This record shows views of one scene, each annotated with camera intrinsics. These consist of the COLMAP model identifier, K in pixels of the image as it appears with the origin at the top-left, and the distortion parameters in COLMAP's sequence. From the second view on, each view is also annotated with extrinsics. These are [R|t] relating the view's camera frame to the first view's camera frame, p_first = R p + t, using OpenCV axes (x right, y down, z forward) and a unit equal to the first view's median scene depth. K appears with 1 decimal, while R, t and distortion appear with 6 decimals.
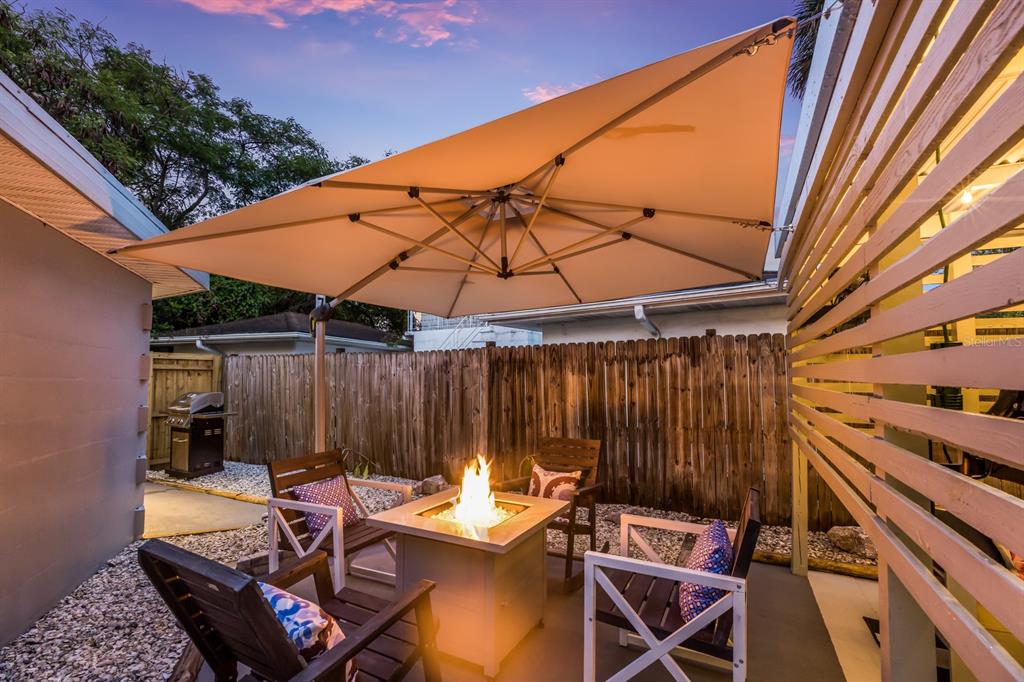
lens RADIAL K [[463.3, 0, 510.7], [0, 463.3, 344.5], [0, 0, 1]] dist [-0.005387, -0.000365]
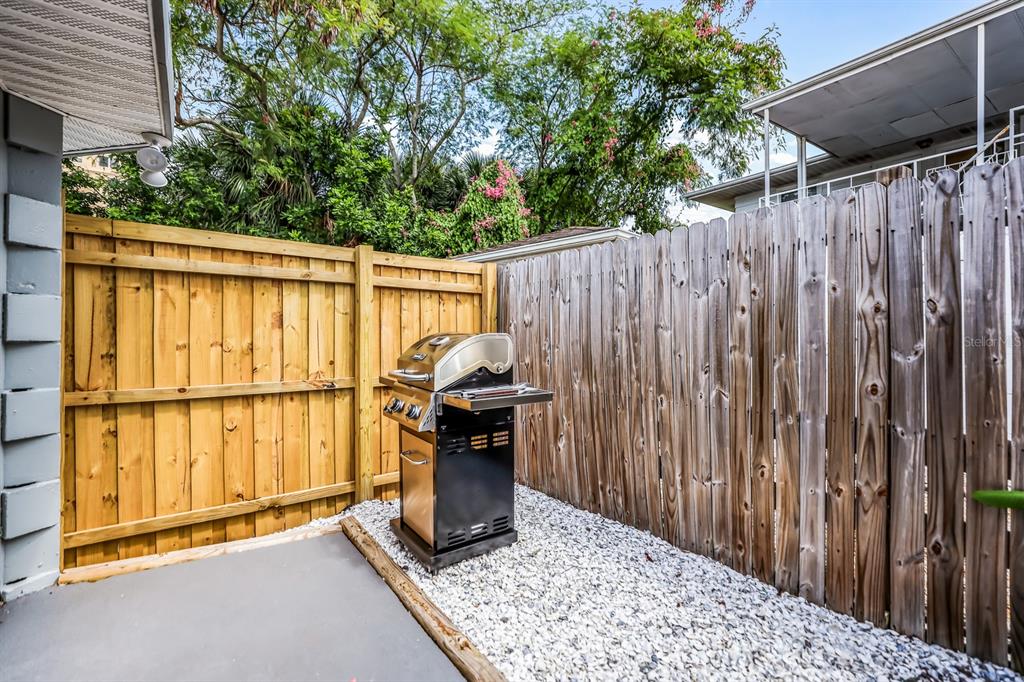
lens RADIAL K [[463.3, 0, 512.6], [0, 463.3, 341.0], [0, 0, 1]] dist [-0.005387, -0.000365]
pose [[0.880592, 0.006804, -0.473826, -0.414628], [0.026976, 0.997556, 0.064457, 0.079798], [0.473106, -0.069543, 0.878256, 0.629902]]
